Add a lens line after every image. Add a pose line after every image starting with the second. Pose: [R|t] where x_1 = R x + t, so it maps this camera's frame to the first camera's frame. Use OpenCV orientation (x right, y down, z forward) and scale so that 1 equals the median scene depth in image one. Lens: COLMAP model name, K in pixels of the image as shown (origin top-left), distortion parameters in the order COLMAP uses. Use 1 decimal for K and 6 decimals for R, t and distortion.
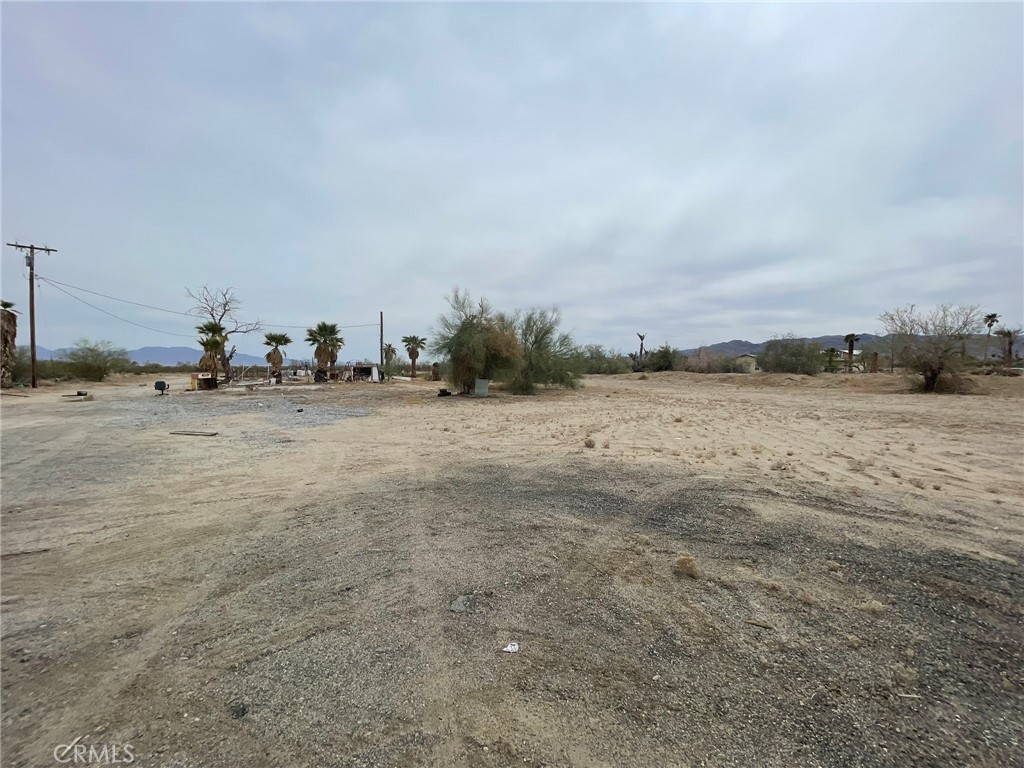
lens RADIAL K [[422.3, 0, 519.0], [0, 422.3, 381.5], [0, 0, 1]] dist [-0.001037, 0.000626]
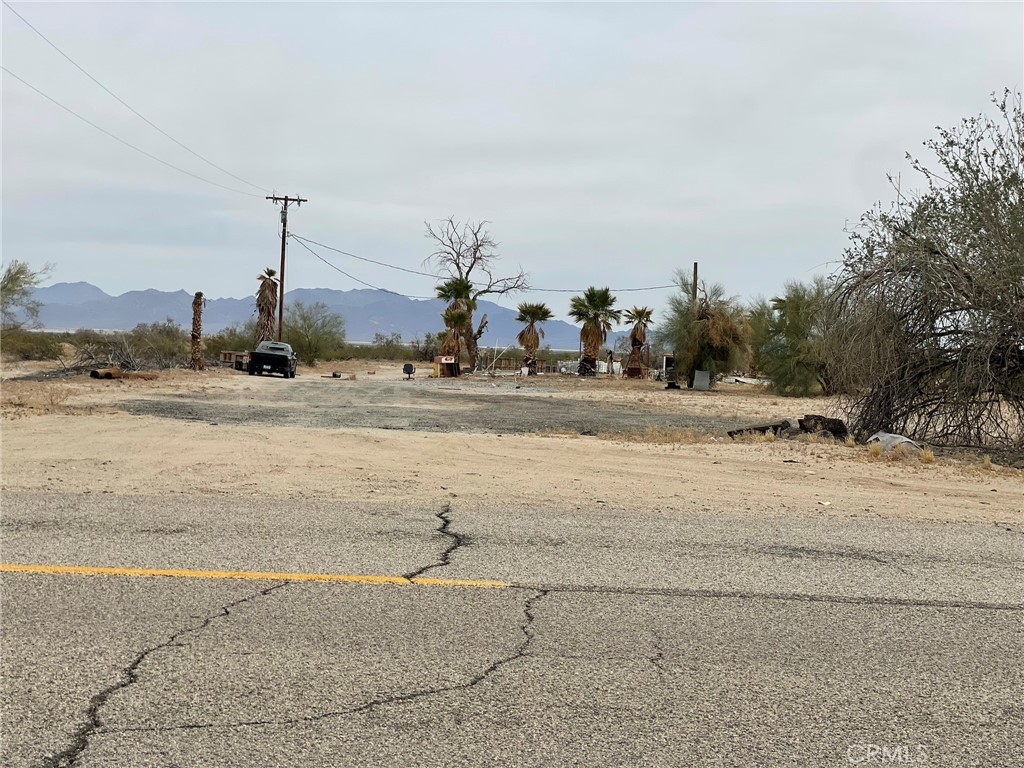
lens RADIAL K [[1566.2, 0, 517.2], [0, 1566.2, 383.3], [0, 0, 1]] dist [0.104688, 0.000000]
pose [[0.835649, 0.039044, -0.547874, 0.806144], [-0.052728, 0.998566, -0.009261, 0.041542], [0.546727, 0.036627, 0.836509, -1.144555]]
